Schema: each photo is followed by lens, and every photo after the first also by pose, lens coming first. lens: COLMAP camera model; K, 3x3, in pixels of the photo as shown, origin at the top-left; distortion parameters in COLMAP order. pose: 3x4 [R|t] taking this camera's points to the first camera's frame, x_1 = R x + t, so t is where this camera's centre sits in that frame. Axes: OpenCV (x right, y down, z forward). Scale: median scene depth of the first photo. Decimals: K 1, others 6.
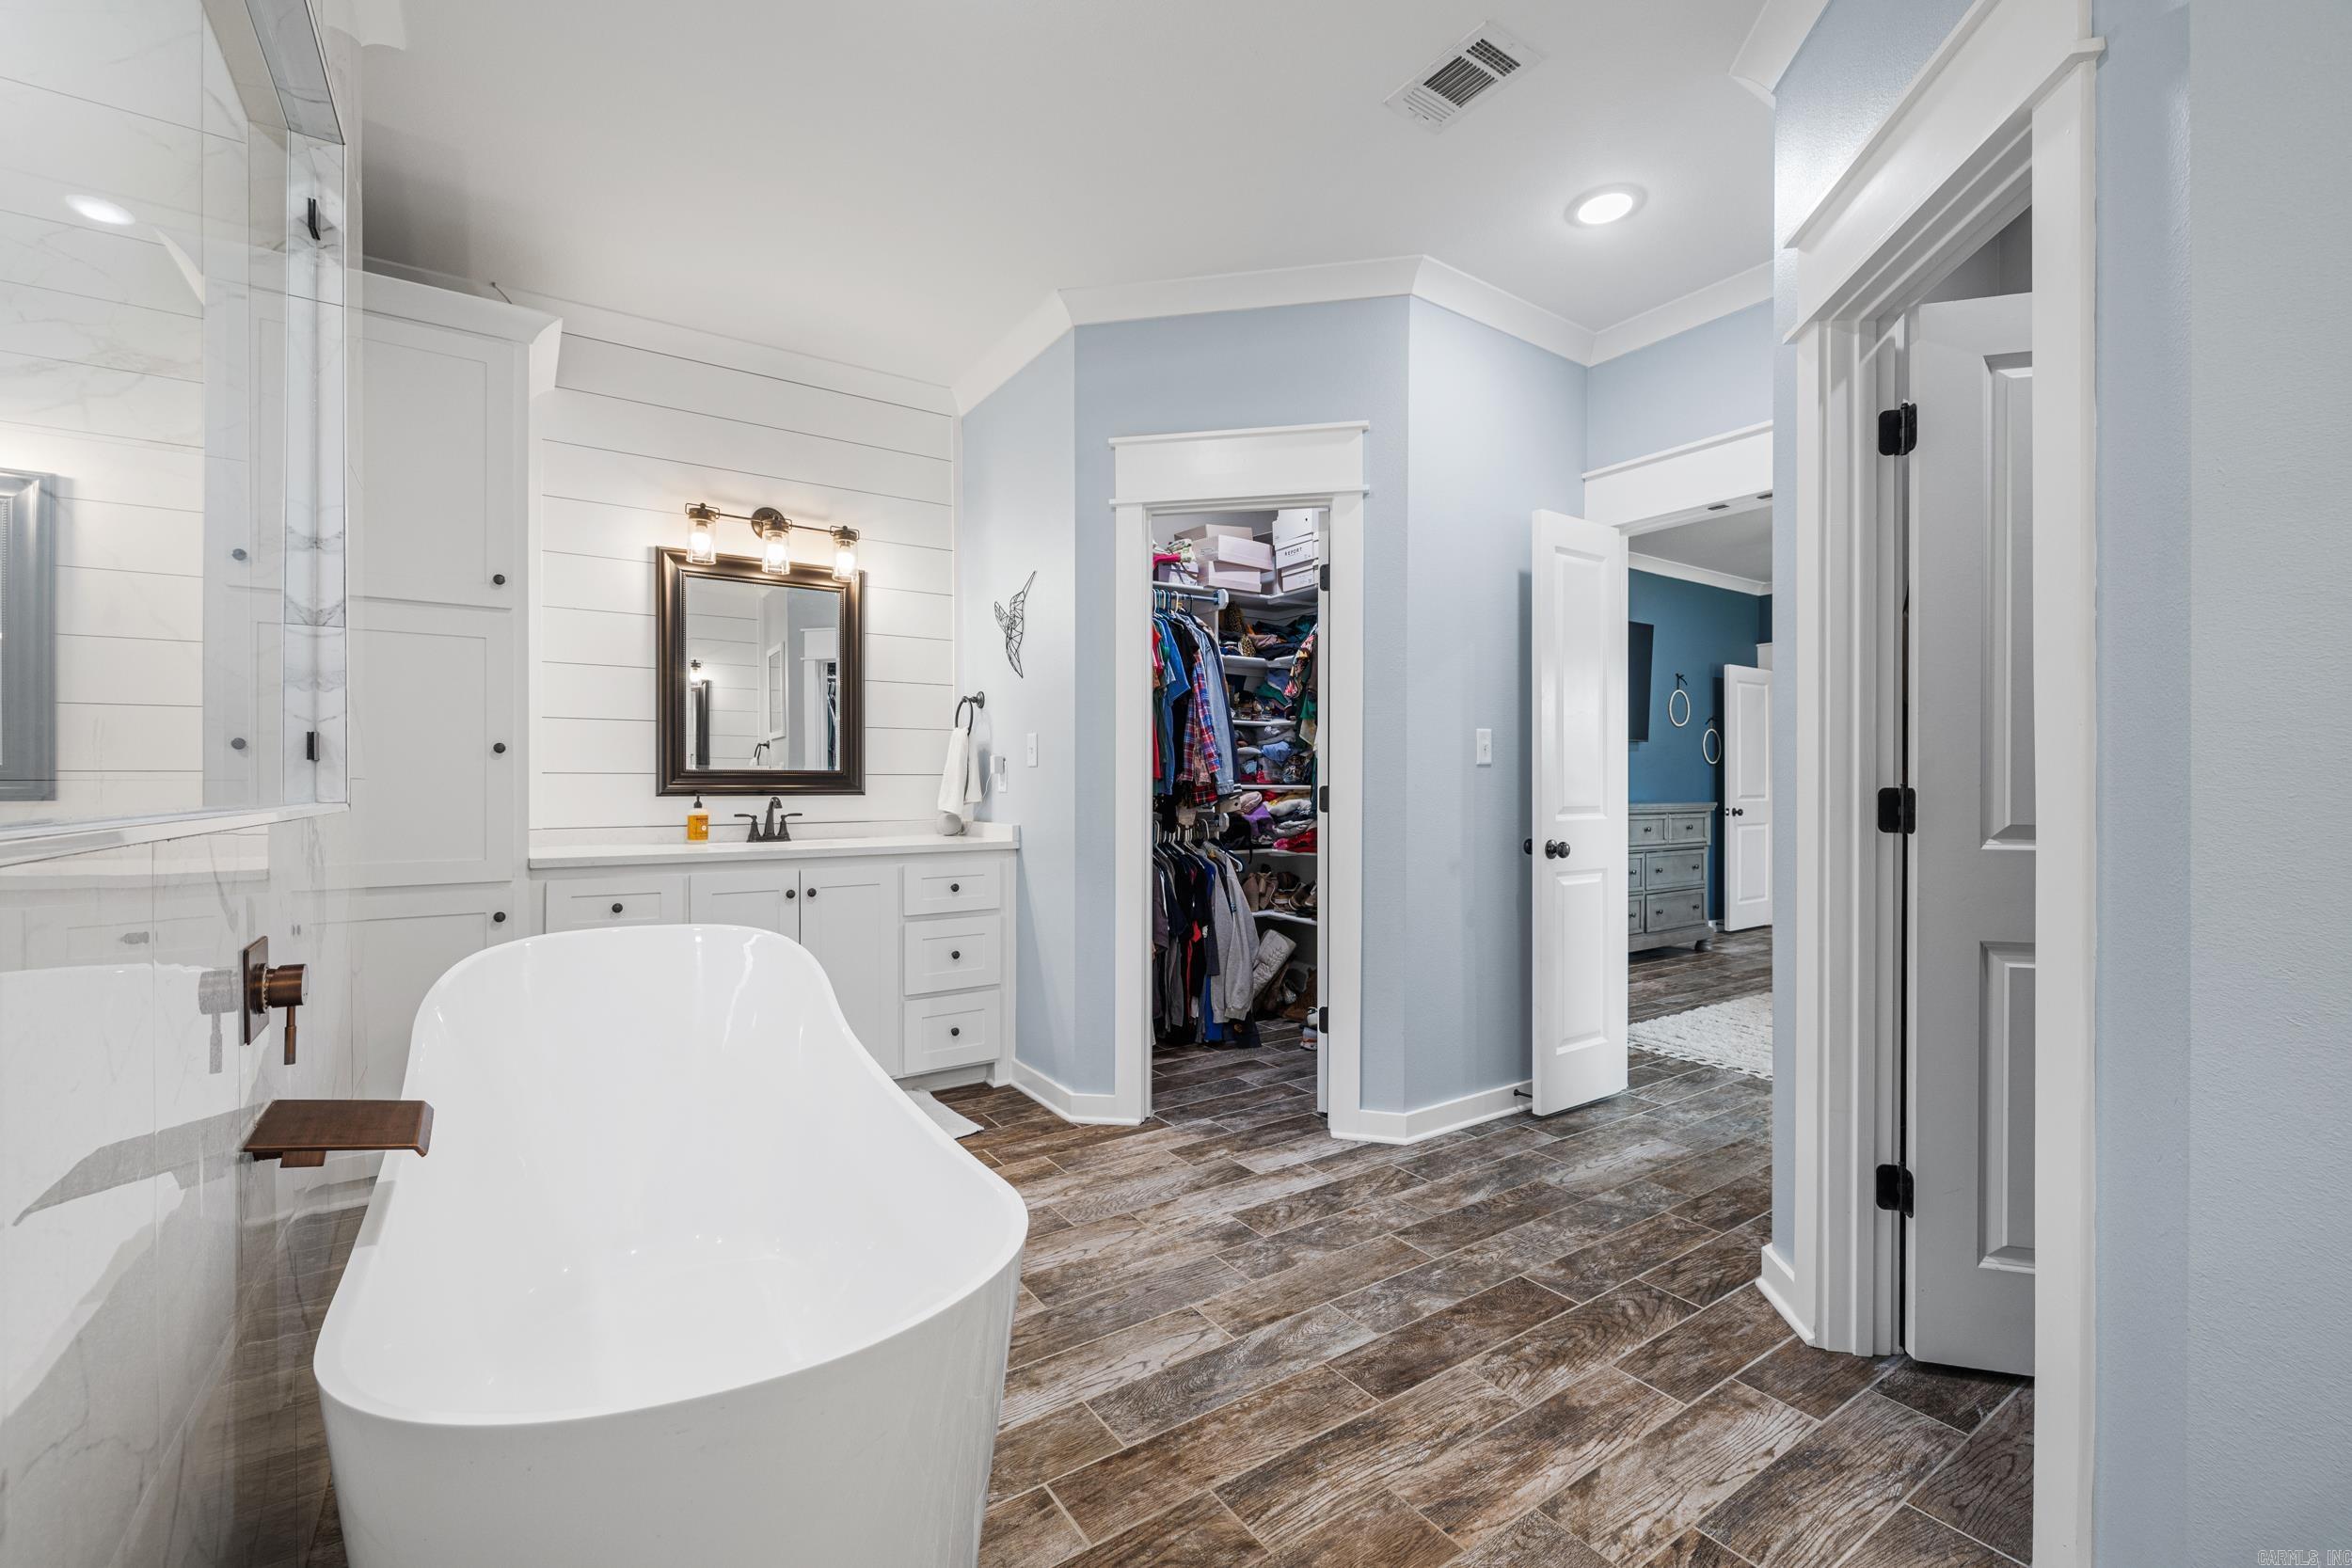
lens RADIAL K [[986.7, 0, 1181.8], [0, 986.7, 785.6], [0, 0, 1]] dist [-0.000788, -0.000253]
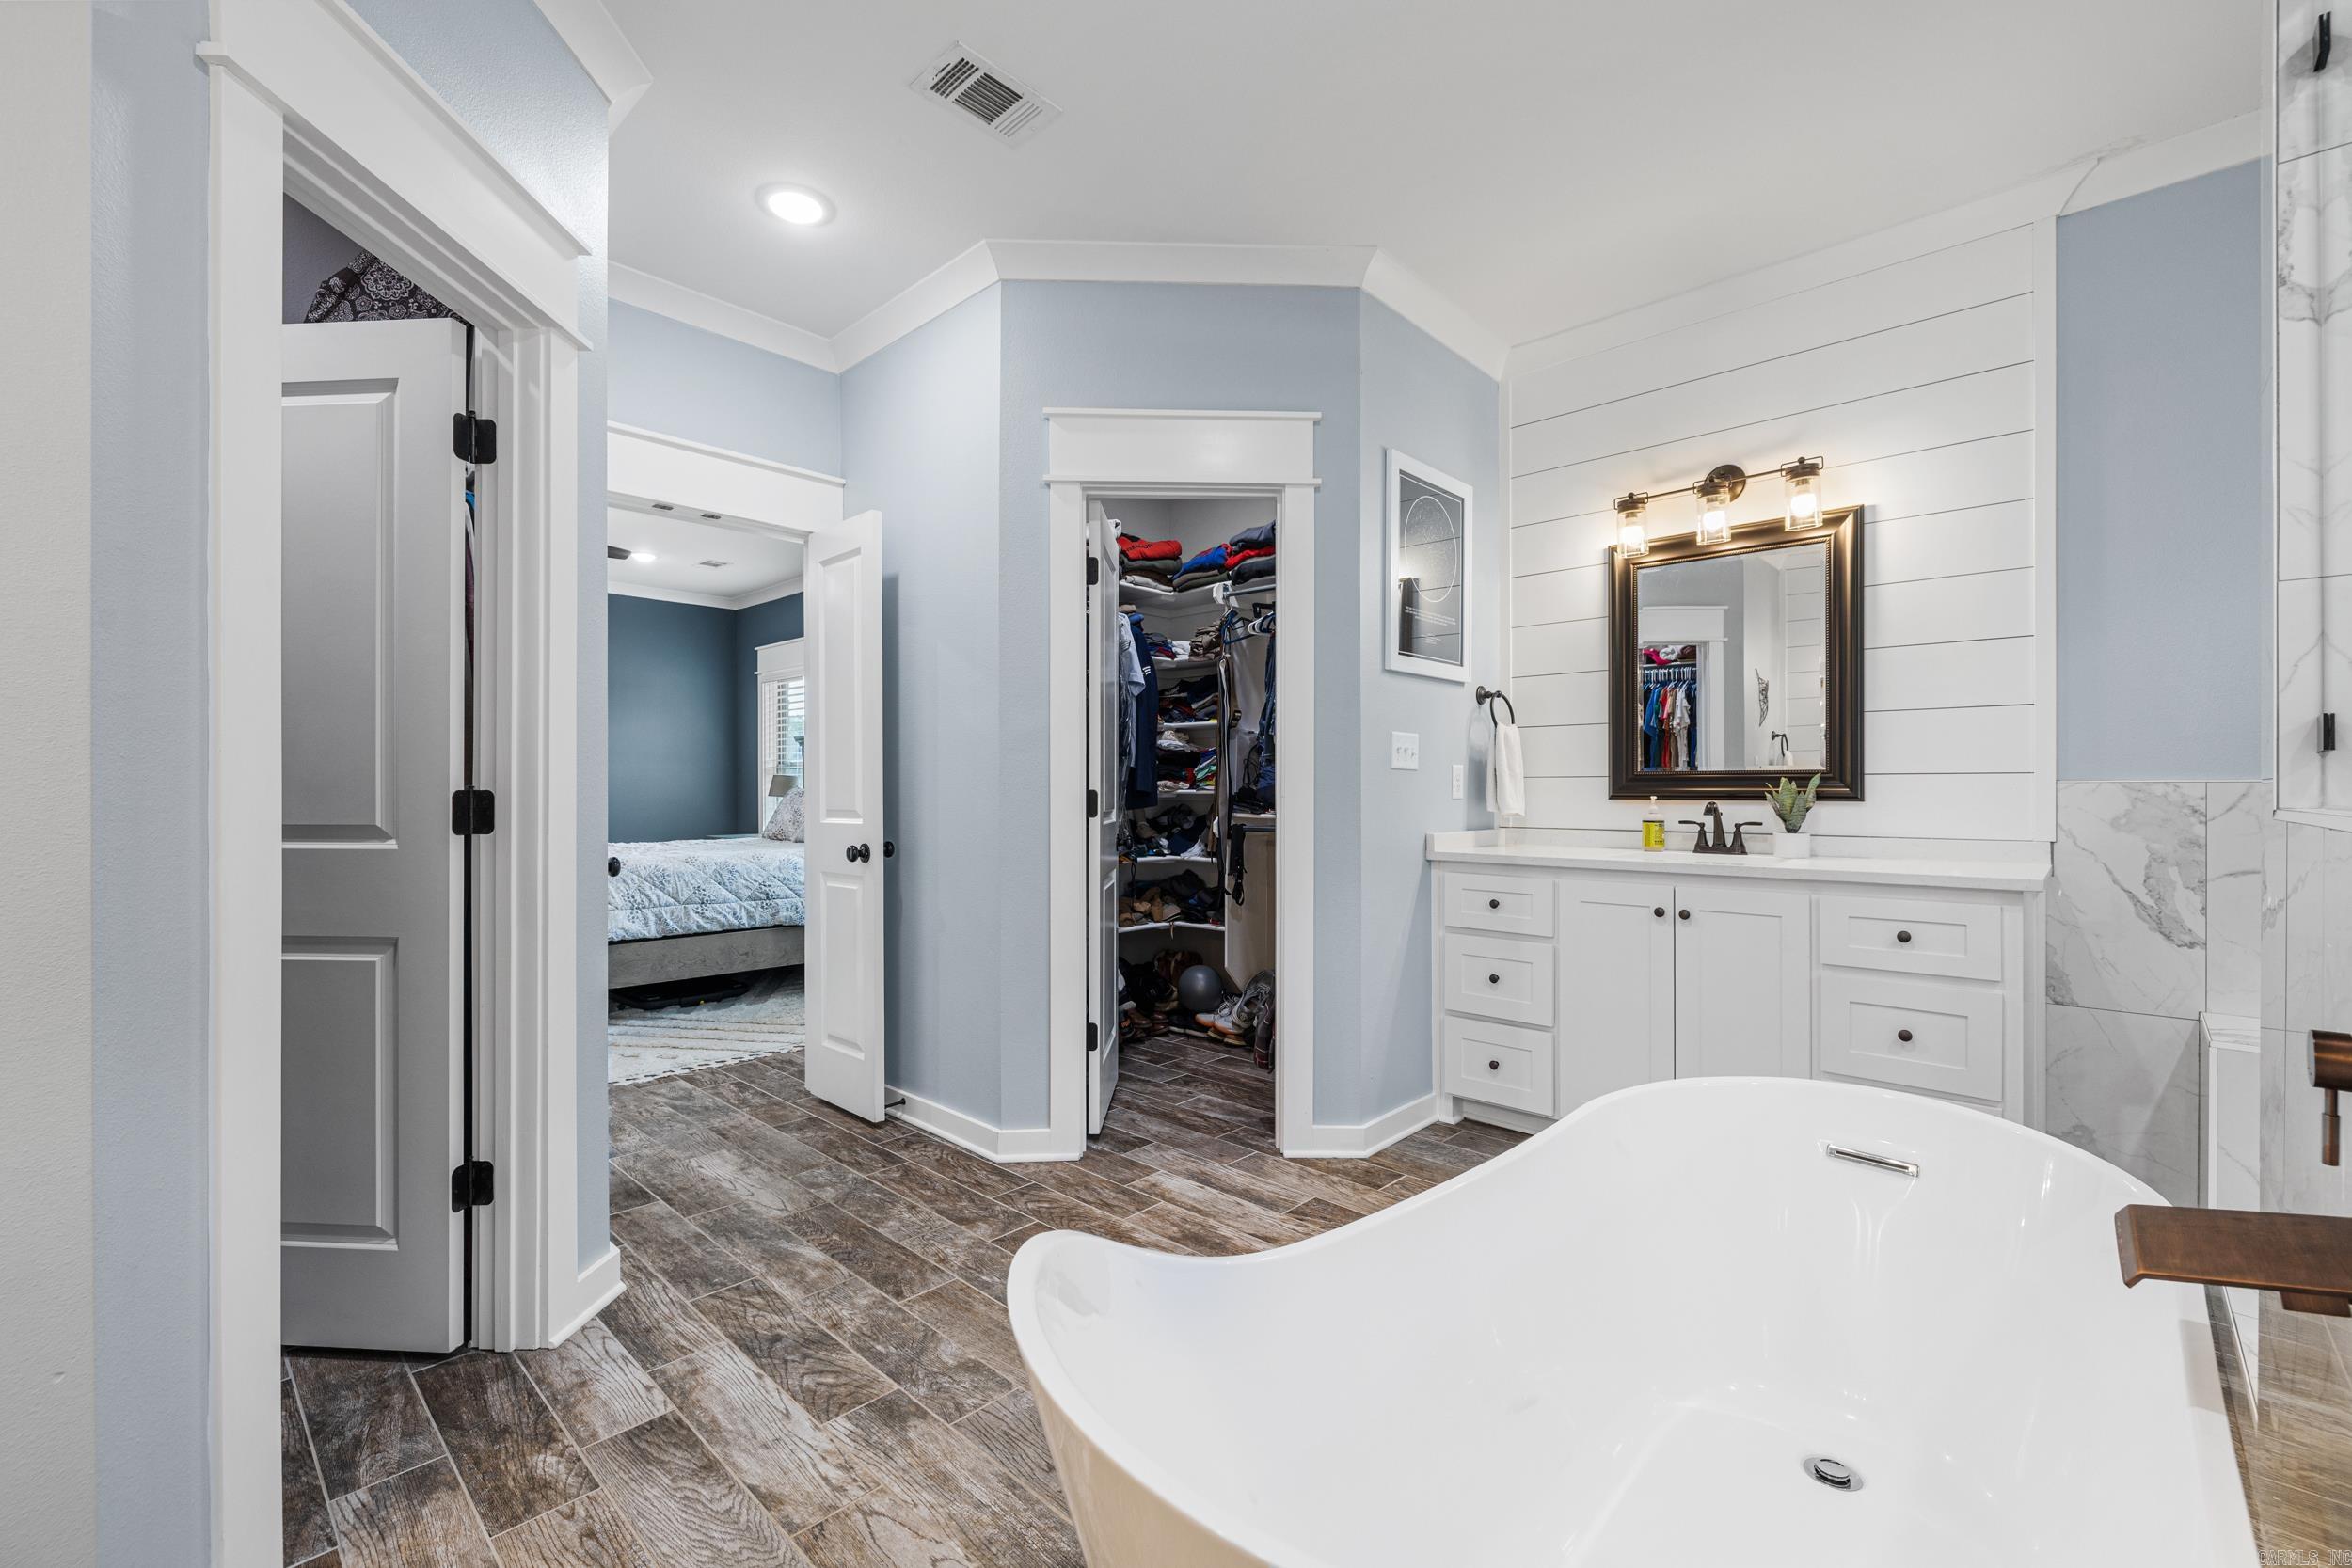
lens RADIAL K [[986.7, 0, 1157.6], [0, 986.7, 789.2], [0, 0, 1]] dist [-0.000788, -0.000253]
pose [[-0.211978, -0.001502, 0.977273, -0.623615], [0.000108, 0.999999, 0.001560, -0.000660], [-0.977274, 0.000436, -0.211977, 0.869221]]
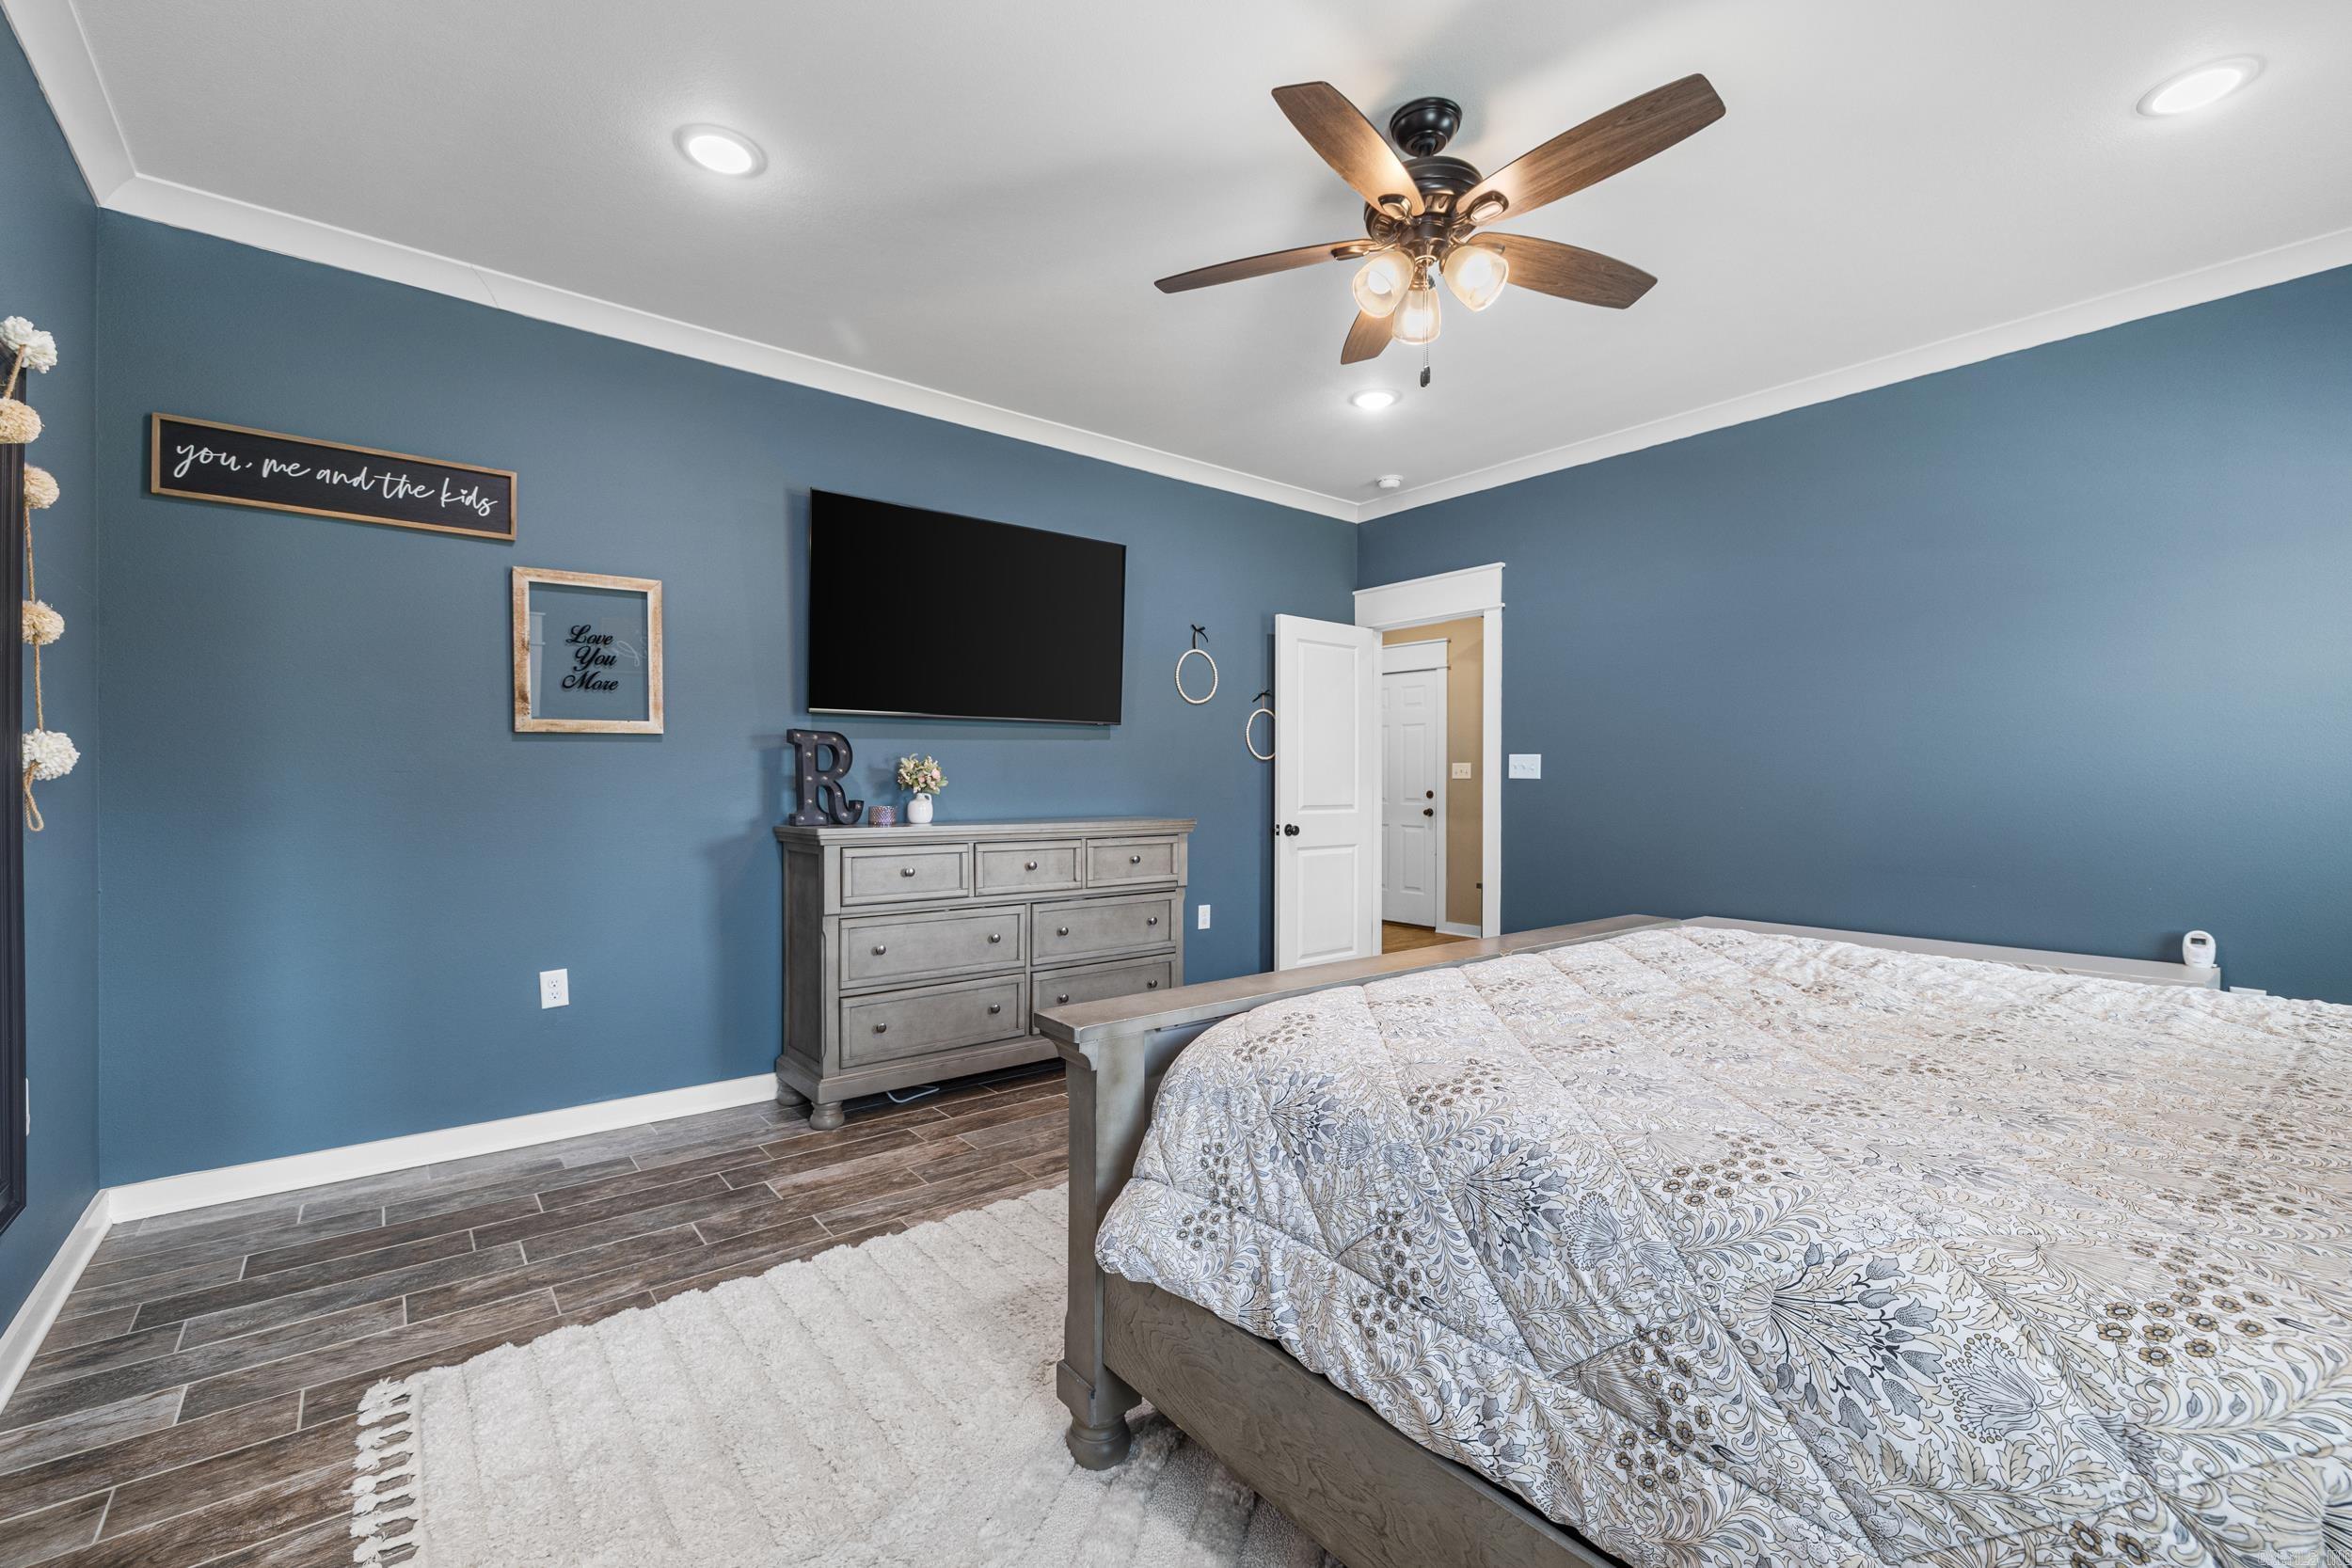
lens RADIAL K [[986.7, 0, 1167.0], [0, 986.7, 793.7], [0, 0, 1]] dist [-0.000788, -0.000253]
pose [[0.996781, -0.003369, 0.080101, 1.137409], [0.002523, 0.999940, 0.010672, -0.014642], [-0.080132, -0.010436, 0.996730, 0.871569]]
